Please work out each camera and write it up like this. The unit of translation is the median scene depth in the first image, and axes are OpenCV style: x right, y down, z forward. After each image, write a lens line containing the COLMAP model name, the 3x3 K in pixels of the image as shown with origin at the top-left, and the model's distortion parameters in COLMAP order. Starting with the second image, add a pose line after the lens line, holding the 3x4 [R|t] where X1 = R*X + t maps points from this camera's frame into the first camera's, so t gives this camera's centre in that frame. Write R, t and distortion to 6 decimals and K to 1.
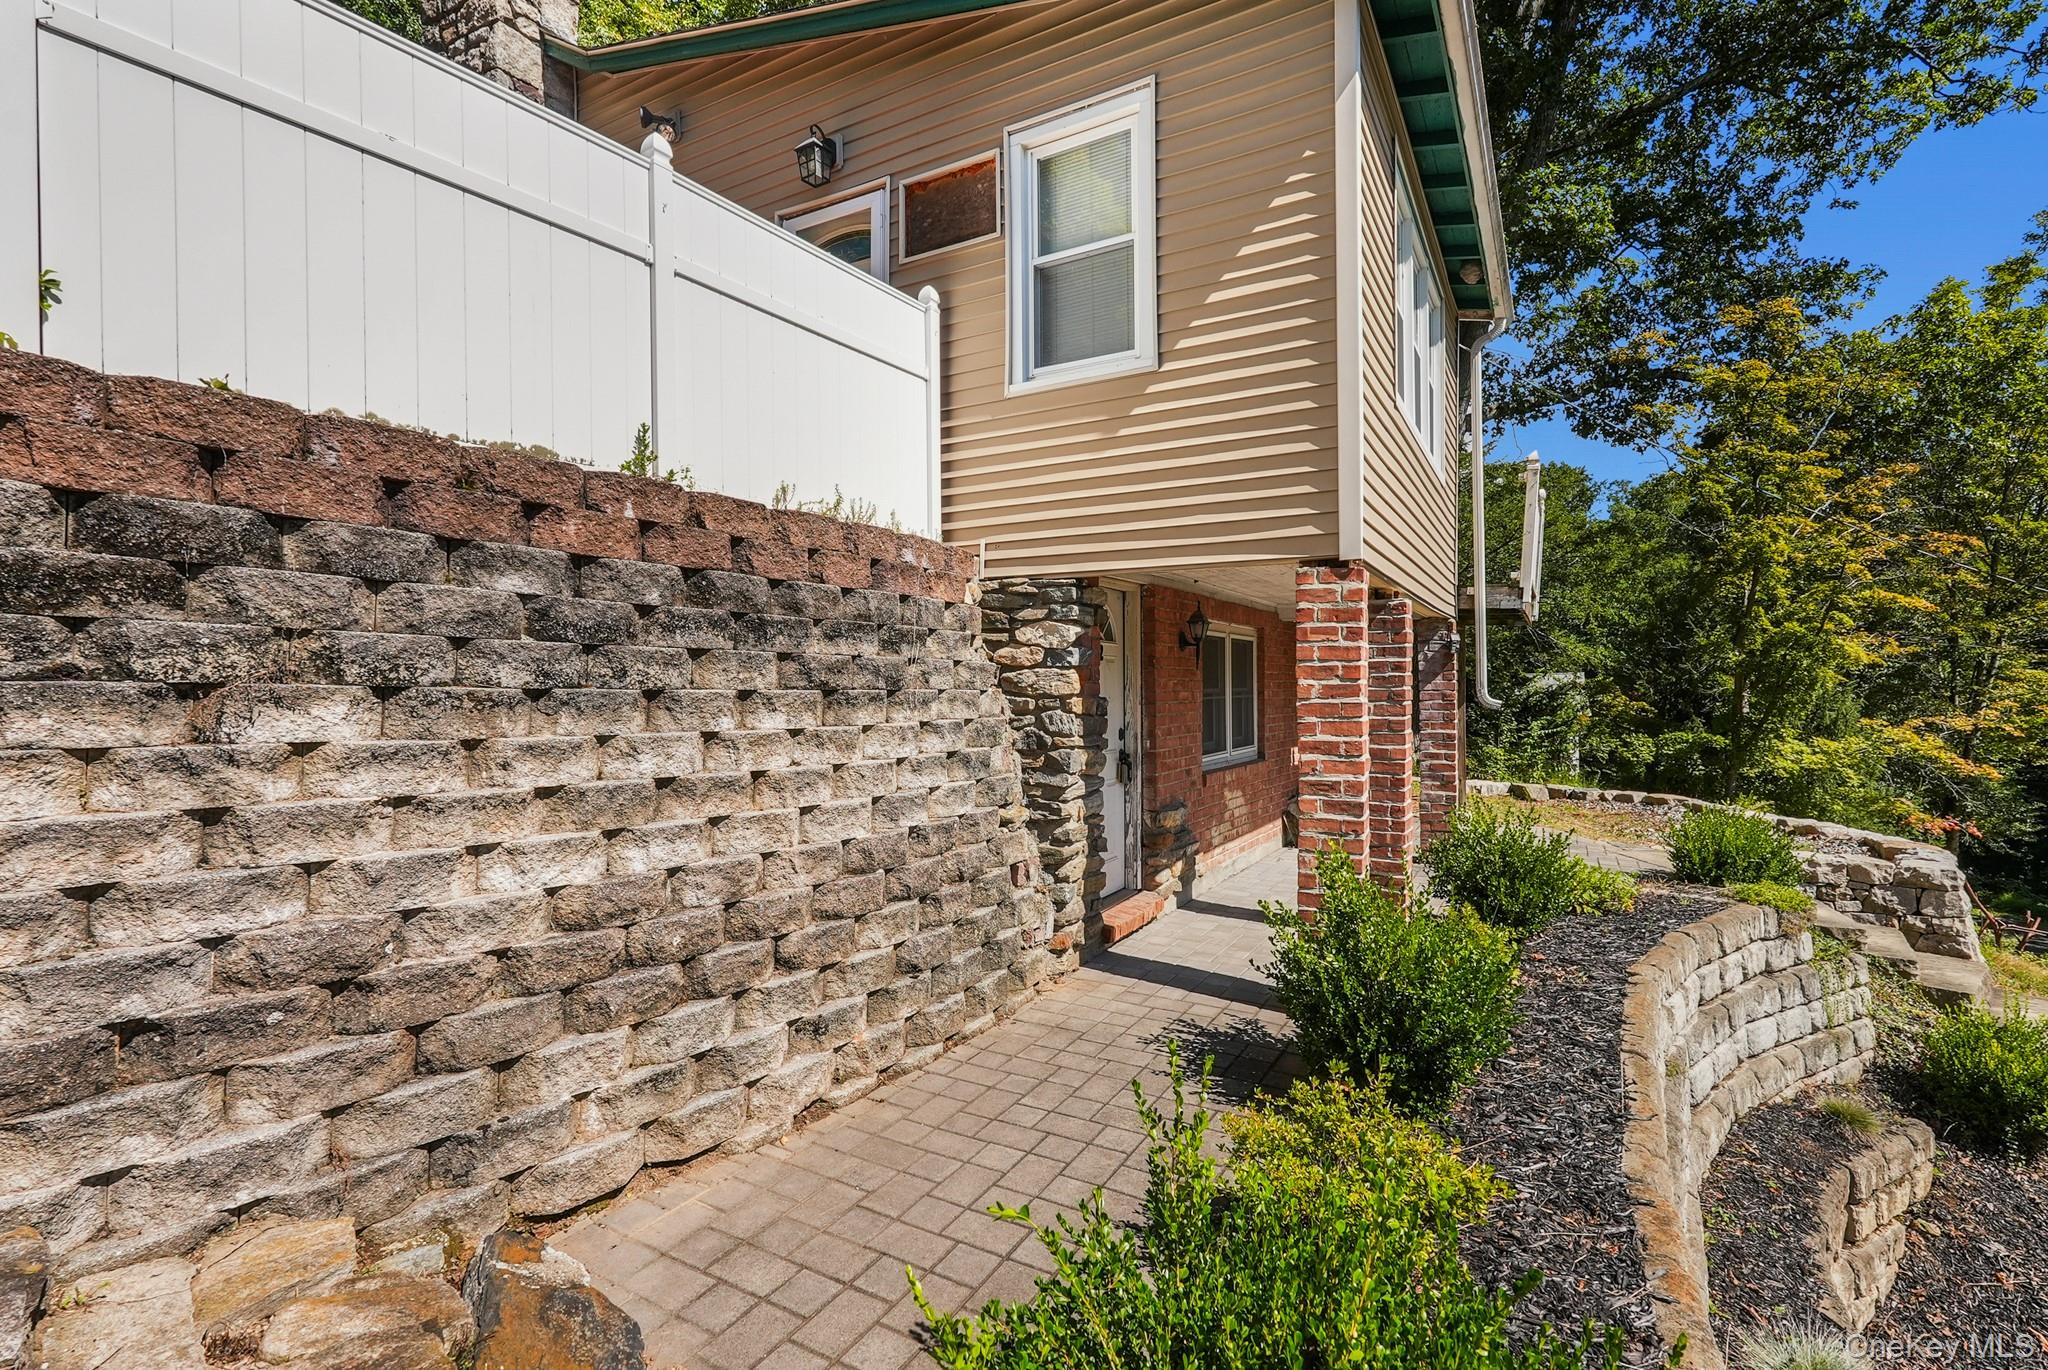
lens RADIAL K [[924.2, 0, 1024.0], [0, 924.2, 685.0], [0, 0, 1]] dist [-0.021889, 0.013036]
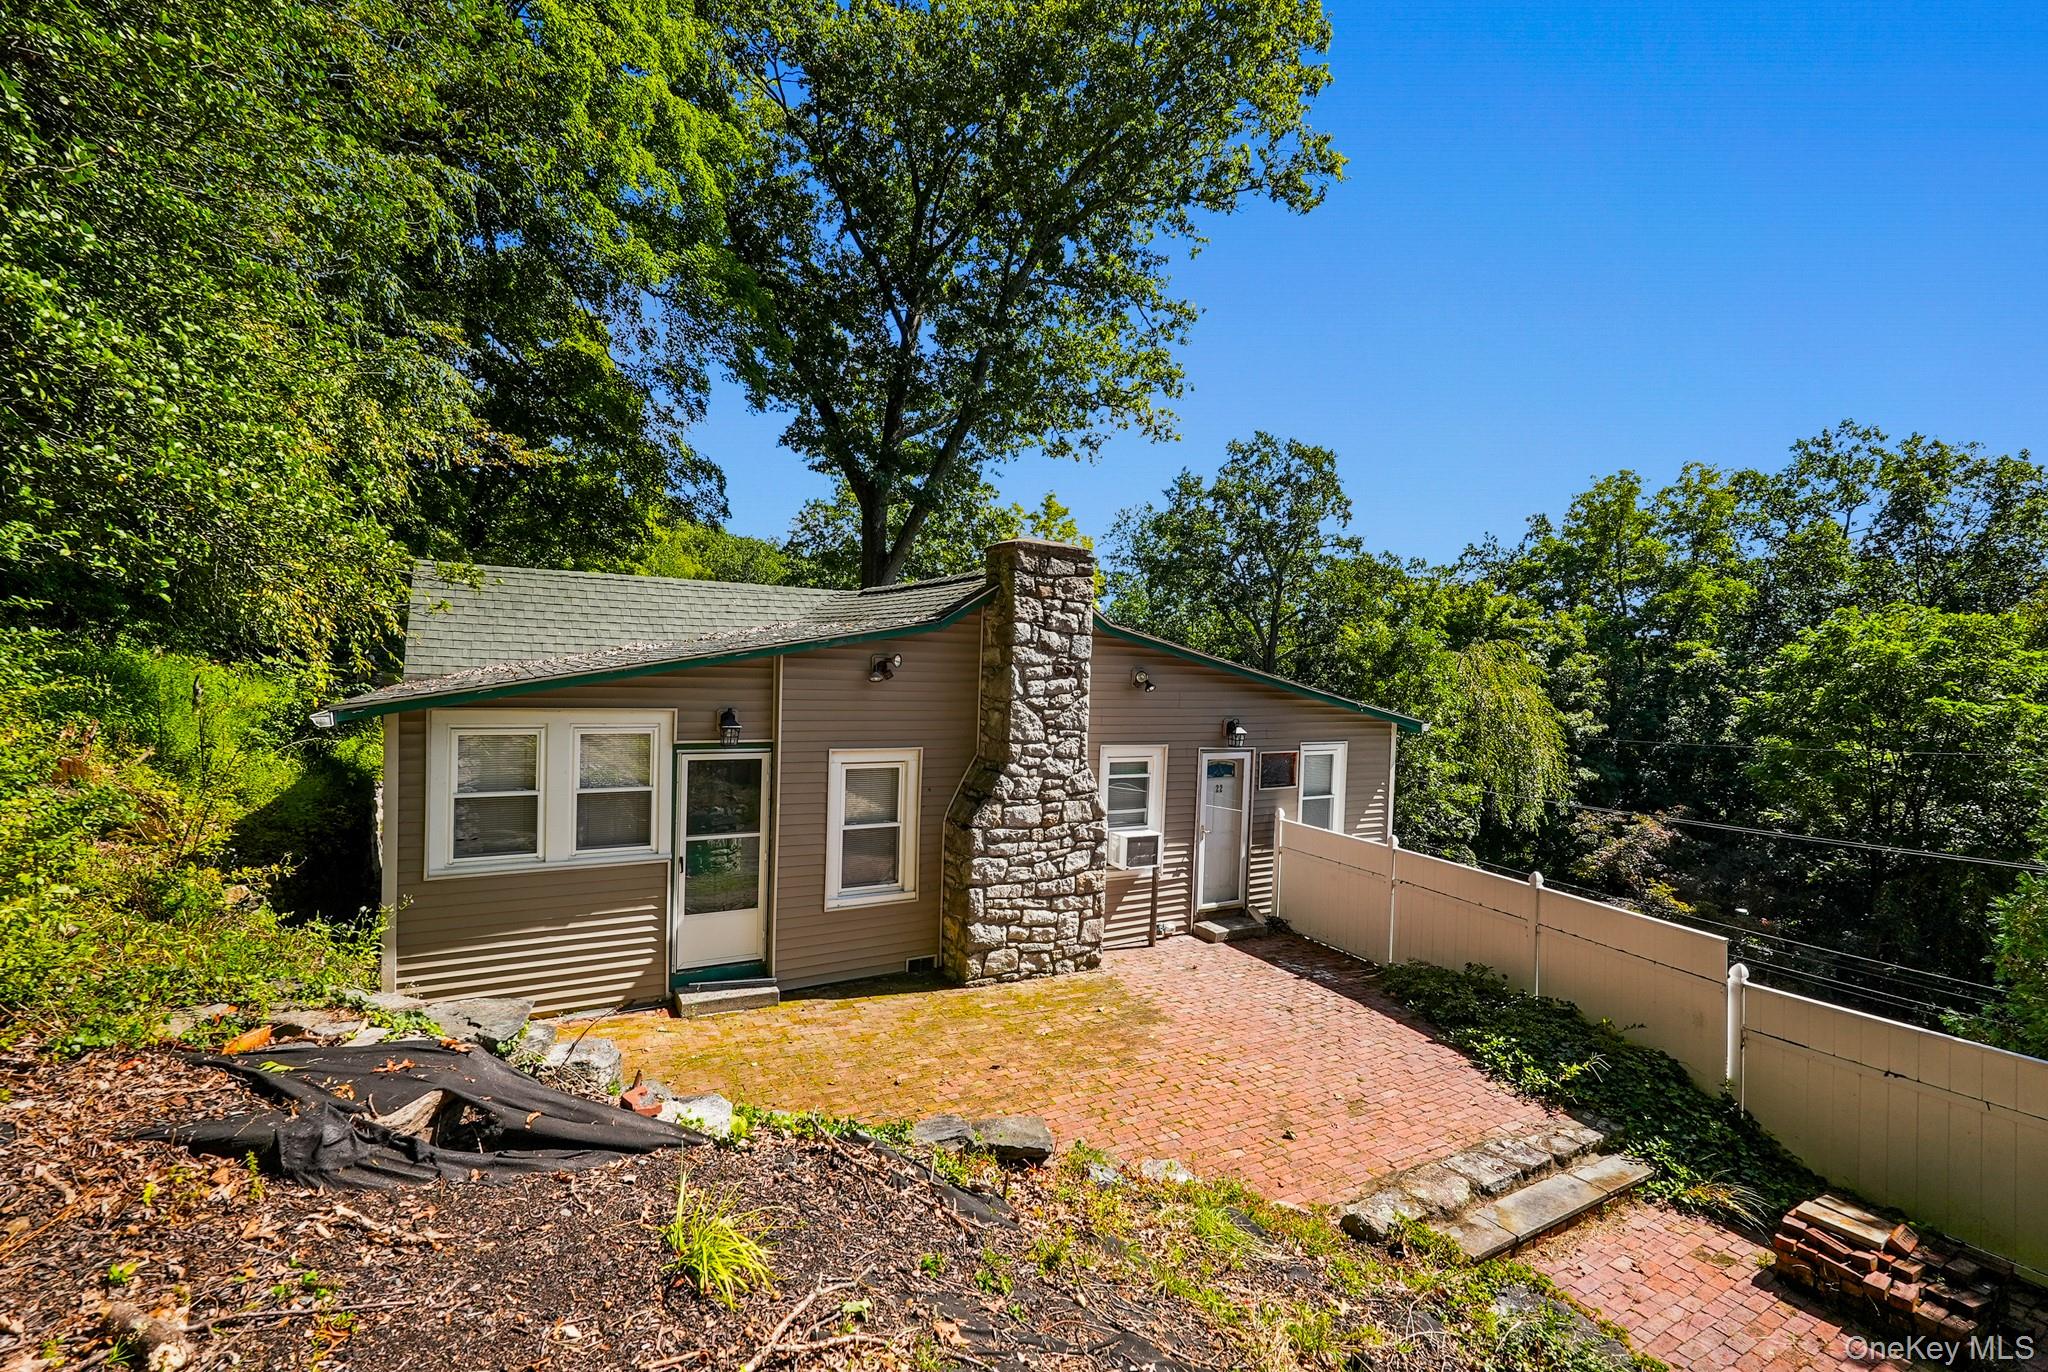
lens RADIAL K [[911.9, 0, 1024.0], [0, 911.9, 686.0], [0, 0, 1]] dist [-0.020336, 0.010942]
pose [[0.508180, -0.003098, 0.861246, -3.771995], [-0.026598, 0.999460, 0.019290, -1.215681], [-0.860840, -0.032710, 0.507823, 0.662941]]
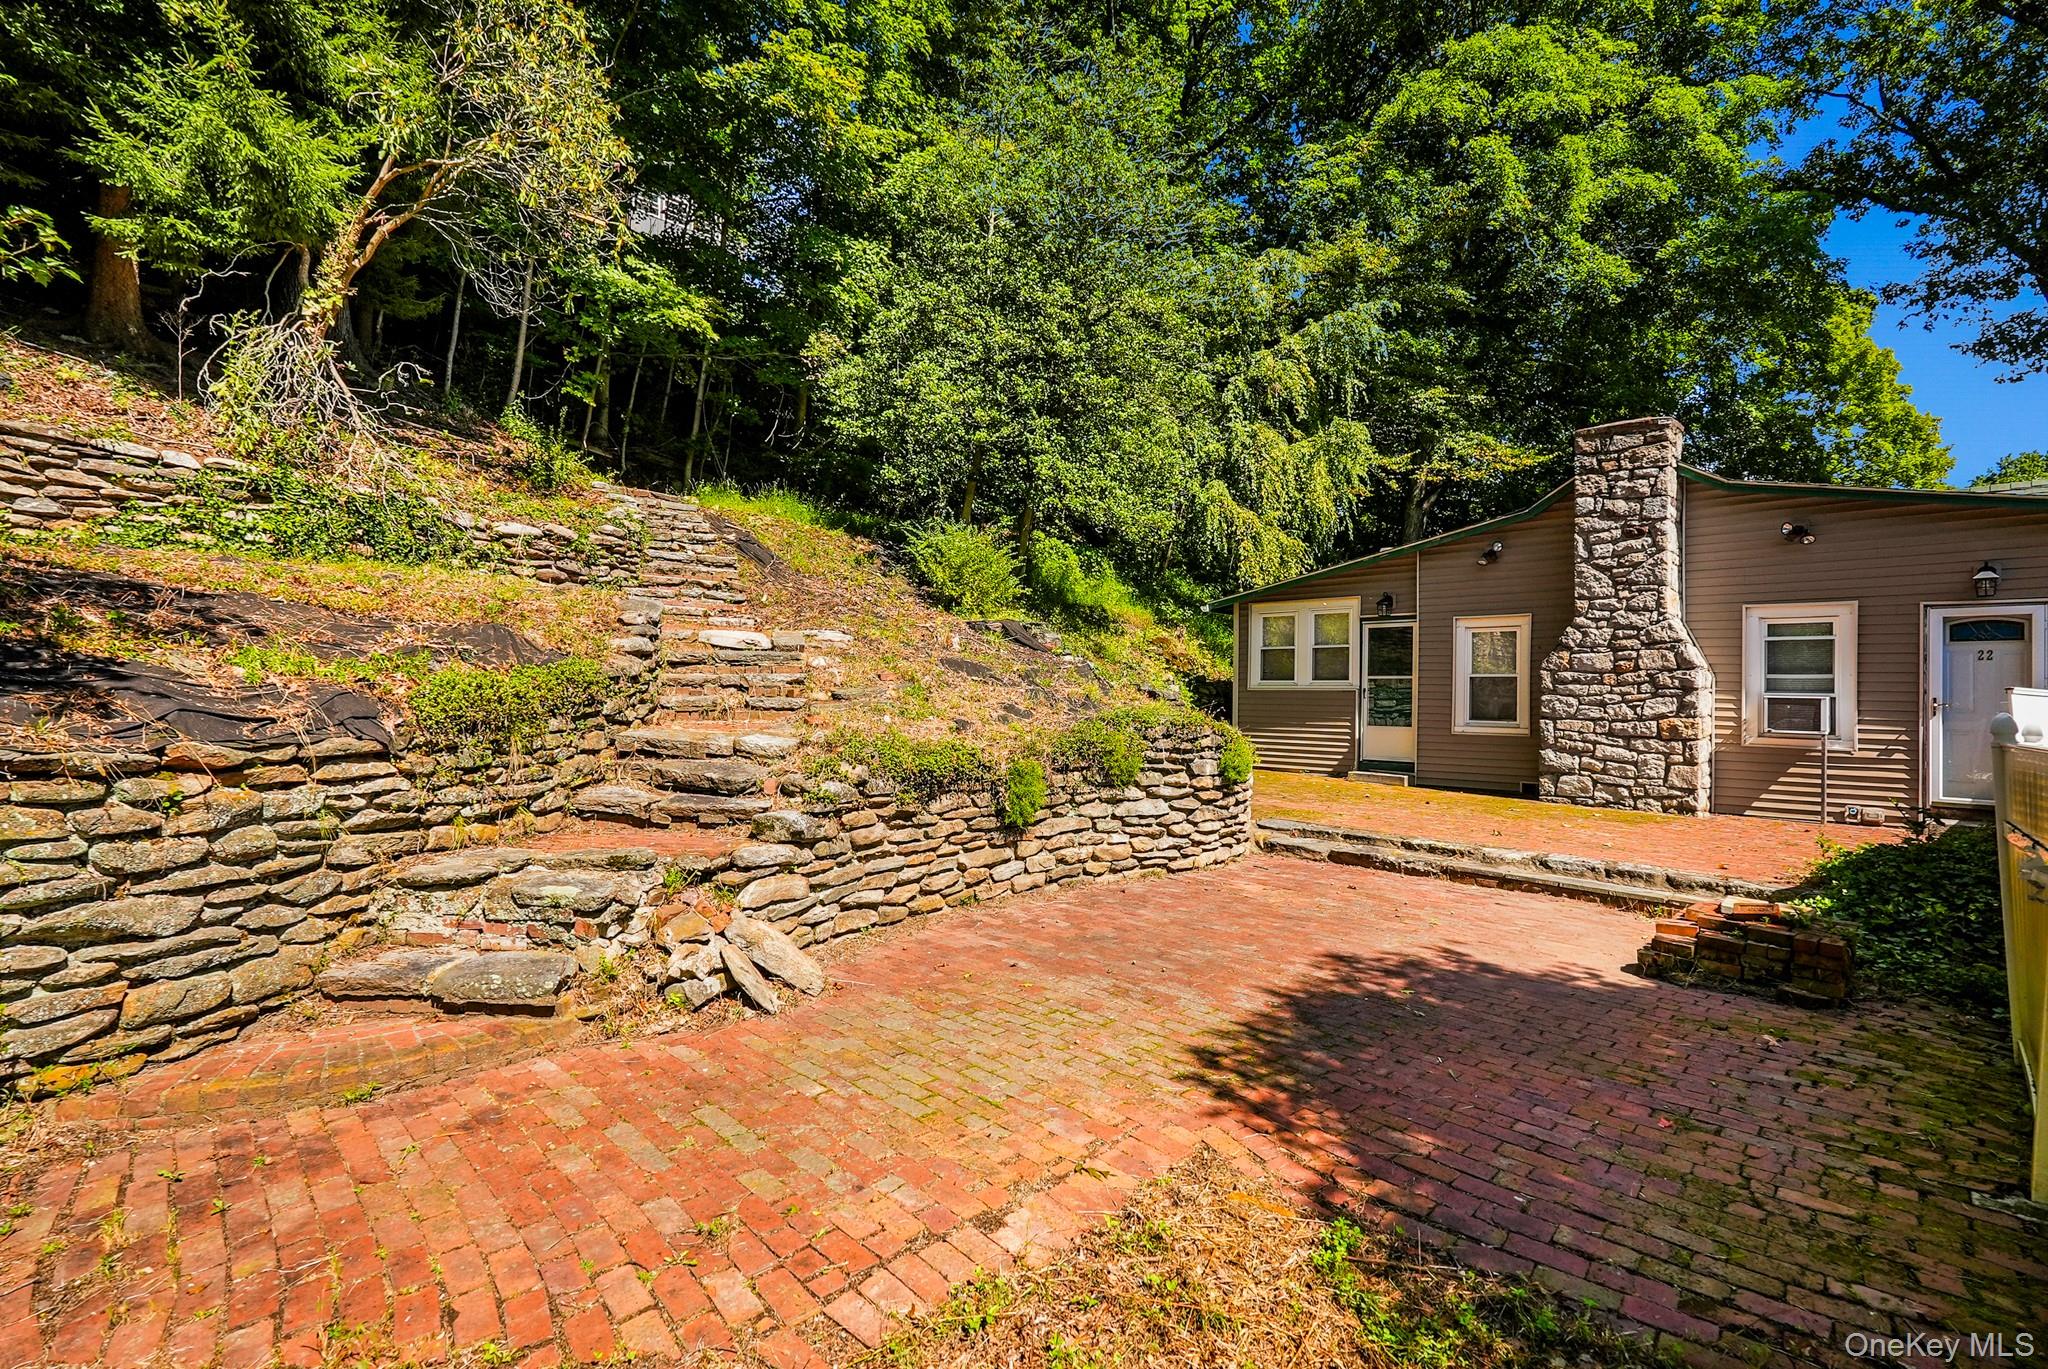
lens RADIAL K [[968.5, 0, 1024.0], [0, 968.5, 684.5], [0, 0, 1]] dist [-0.016380, 0.010596]
pose [[0.959474, 0.013191, -0.281487, -2.325283], [-0.019574, 0.999611, -0.019877, -0.568400], [0.281116, 0.024581, 0.959359, -1.813713]]
